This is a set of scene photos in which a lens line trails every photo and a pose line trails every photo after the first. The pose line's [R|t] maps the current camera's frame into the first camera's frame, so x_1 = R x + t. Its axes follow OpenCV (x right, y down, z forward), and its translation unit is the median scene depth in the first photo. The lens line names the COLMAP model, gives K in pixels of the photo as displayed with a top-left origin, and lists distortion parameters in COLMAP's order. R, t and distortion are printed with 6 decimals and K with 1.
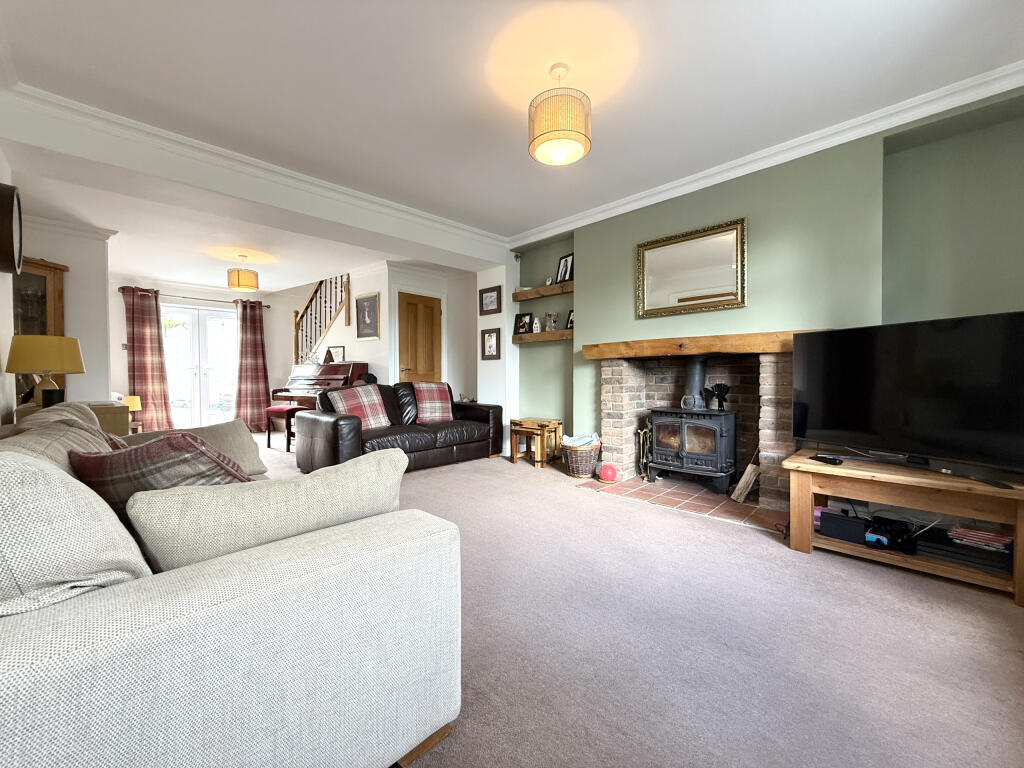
lens RADIAL K [[411.6, 0, 511.8], [0, 411.6, 378.8], [0, 0, 1]] dist [-0.001698, 0.000039]
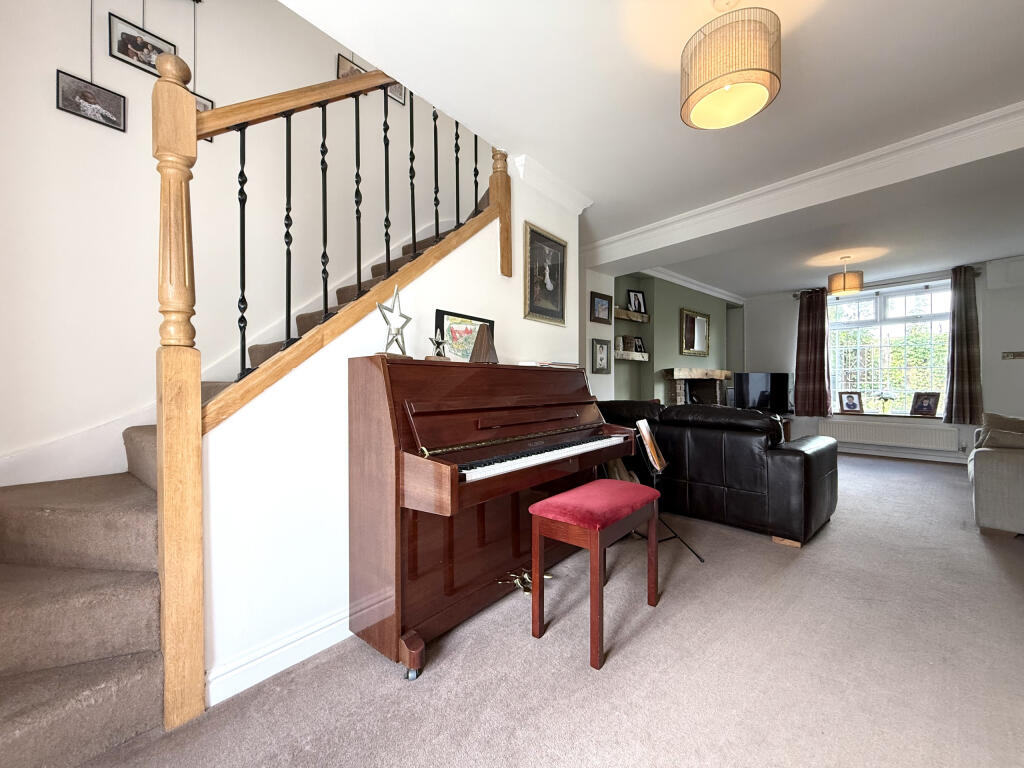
lens RADIAL K [[411.6, 0, 511.6], [0, 411.6, 387.4], [0, 0, 1]] dist [-0.001698, 0.000039]
pose [[0.036193, -0.002226, 0.999342, -0.950538], [0.015080, 0.999885, 0.001681, -0.020864], [-0.999231, 0.015009, 0.036223, 1.154288]]
